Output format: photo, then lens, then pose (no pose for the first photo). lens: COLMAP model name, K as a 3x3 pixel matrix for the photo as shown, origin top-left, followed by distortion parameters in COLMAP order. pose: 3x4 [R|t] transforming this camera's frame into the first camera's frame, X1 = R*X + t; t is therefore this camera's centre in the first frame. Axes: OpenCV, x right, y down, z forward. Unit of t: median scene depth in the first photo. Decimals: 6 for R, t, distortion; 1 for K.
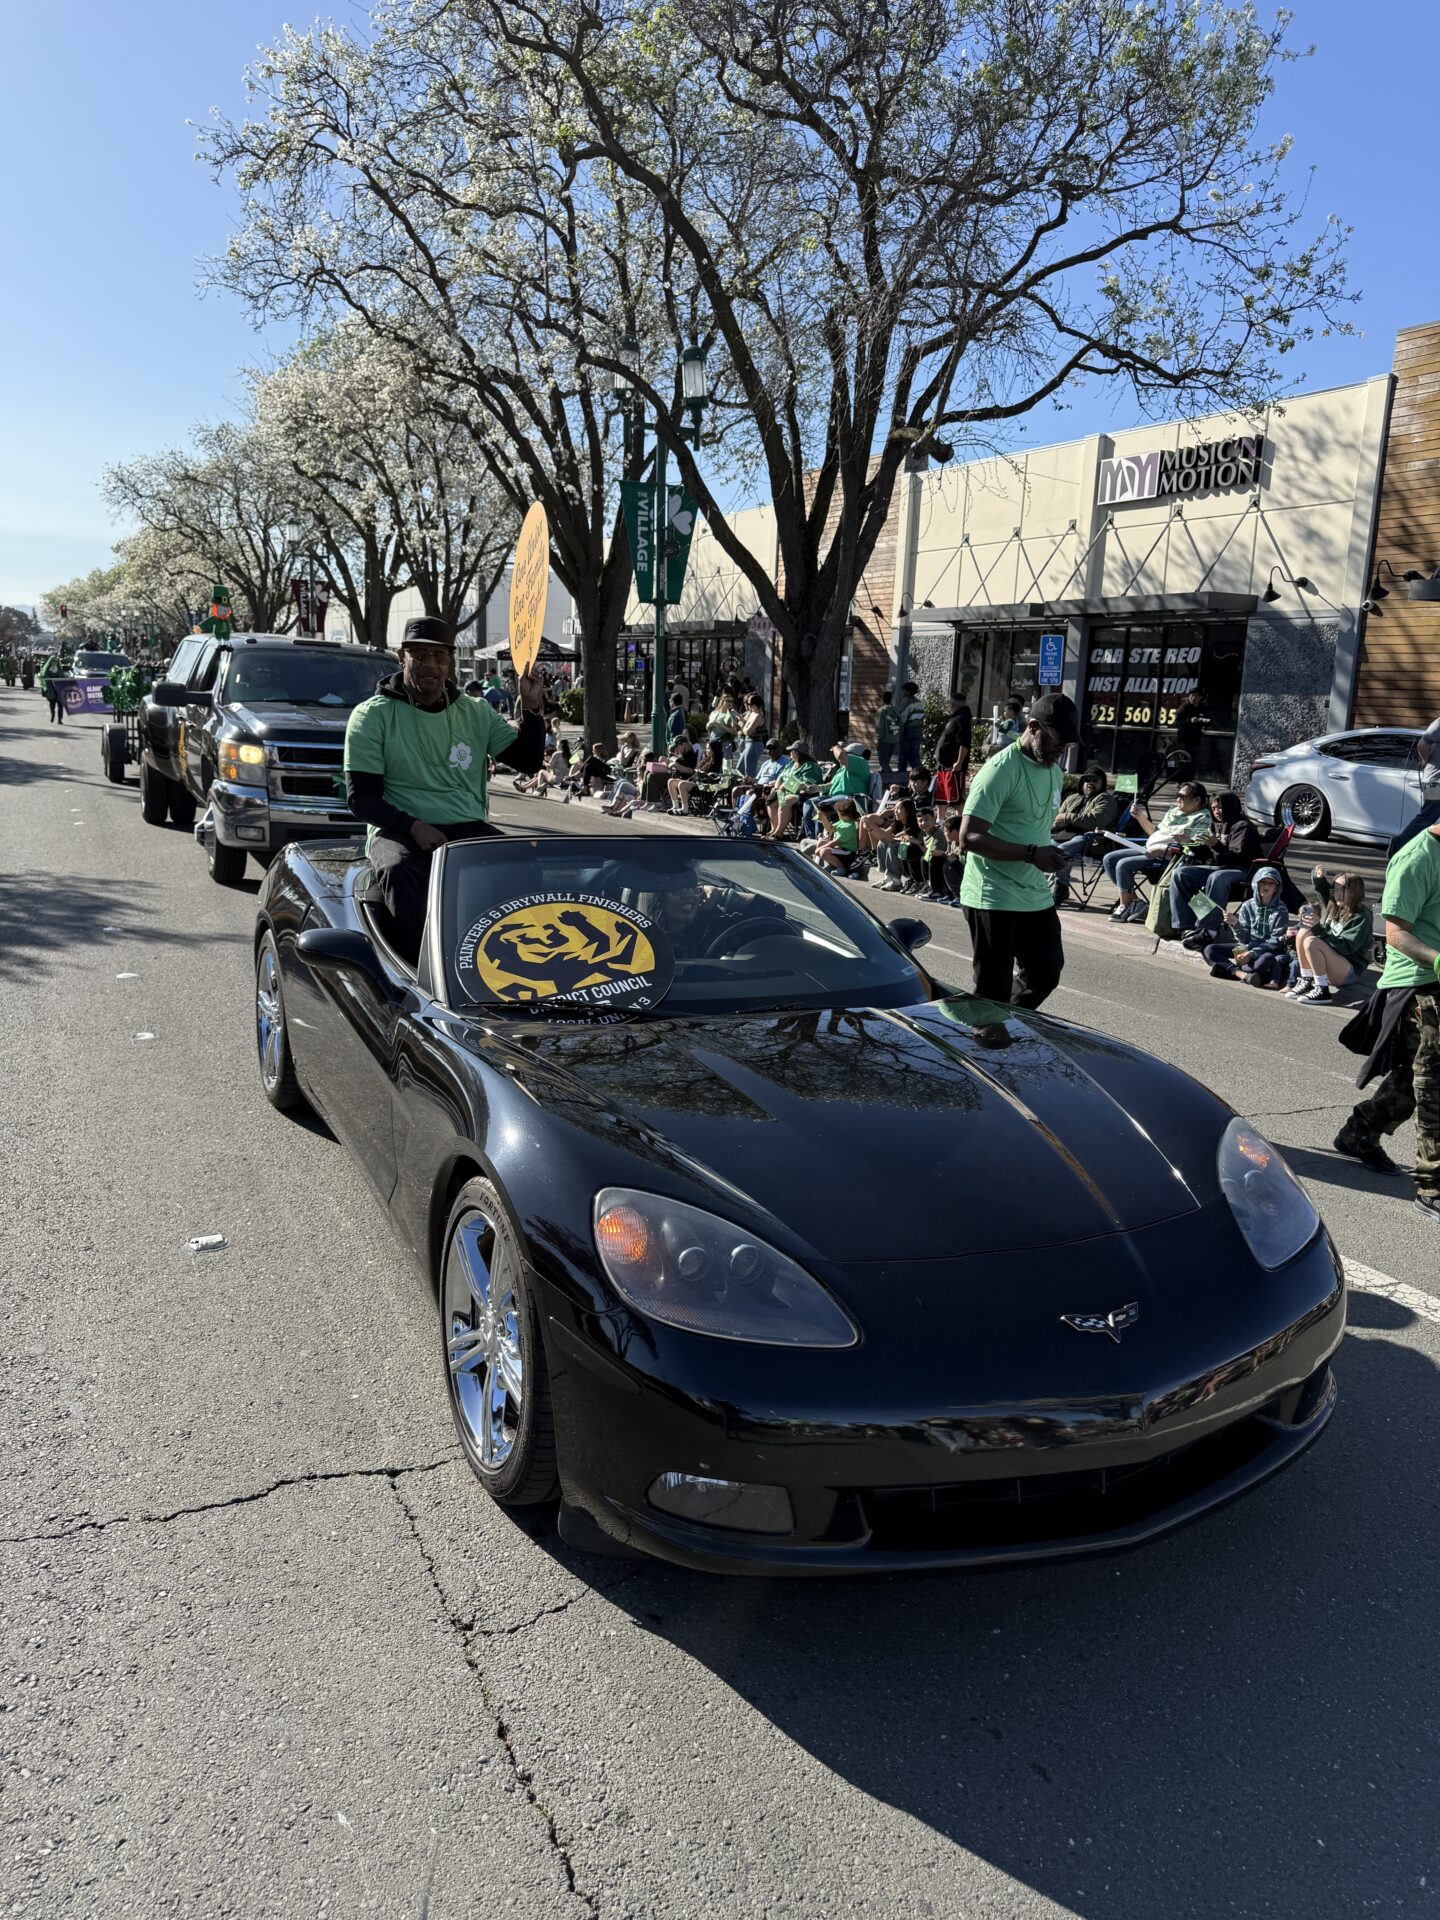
lens RADIAL K [[1362.6, 0, 733.3], [0, 1362.6, 962.9], [0, 0, 1]] dist [0.012763, -0.018832]
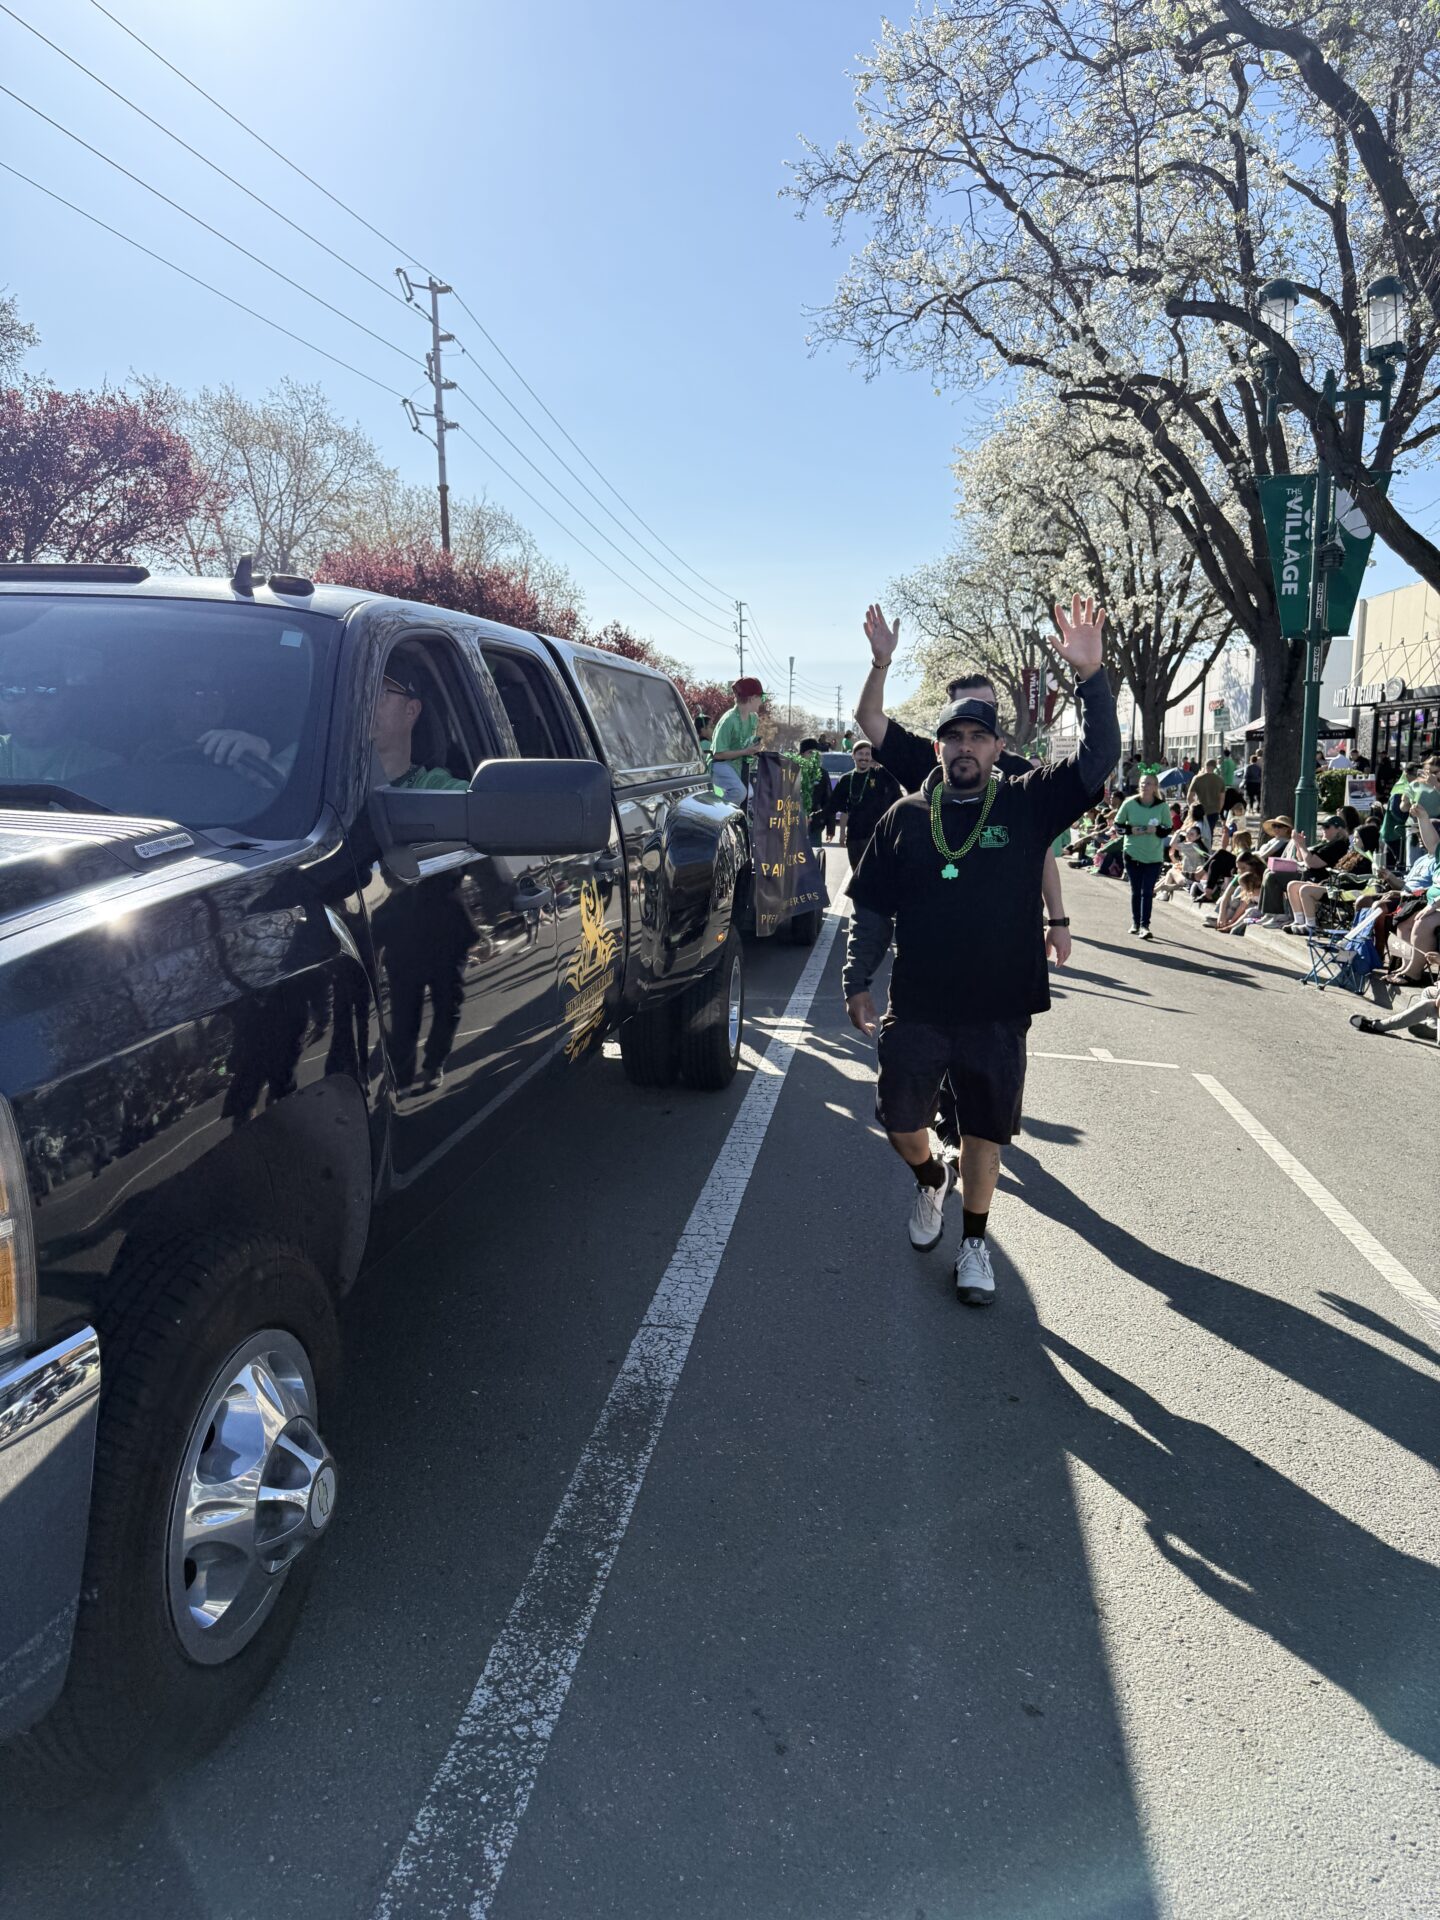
lens RADIAL K [[1362.6, 0, 730.2], [0, 1362.6, 979.6], [0, 0, 1]] dist [0.012763, -0.018832]
pose [[0.832269, 0.045456, -0.552506, 0.094333], [-0.077534, 0.996382, -0.034819, -0.035722], [0.548924, 0.071816, 0.832781, 0.246171]]
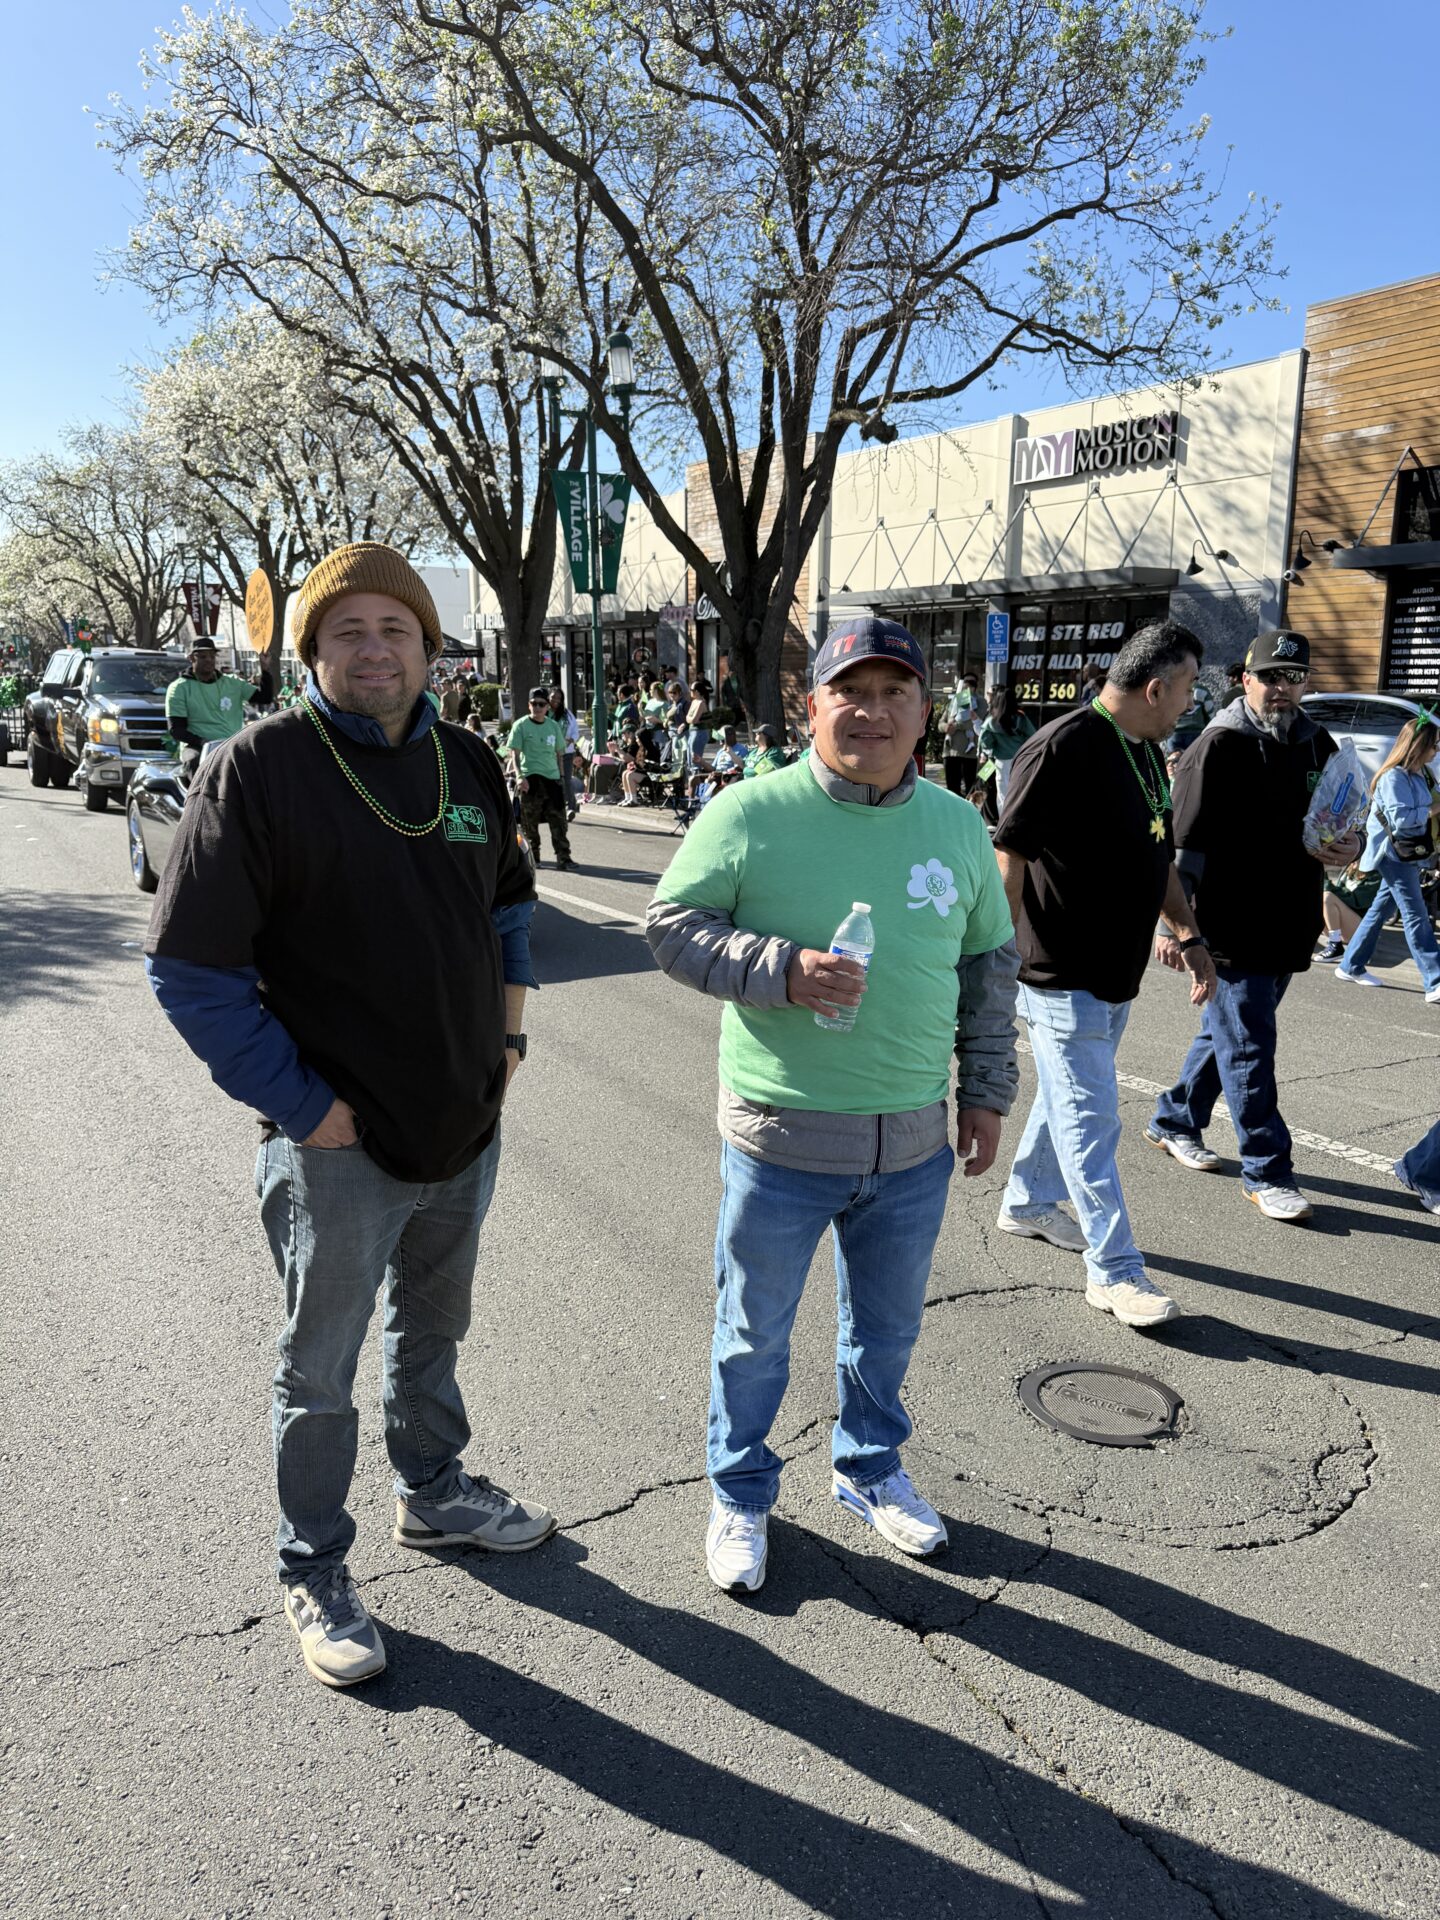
lens RADIAL K [[1362.6, 0, 721.9], [0, 1362.6, 962.3], [0, 0, 1]] dist [0.012763, -0.018832]
pose [[0.996505, -0.048365, 0.068106, -0.043574], [0.047964, 0.998821, 0.007513, 0.000376], [-0.068389, -0.004220, 0.997650, 0.004875]]
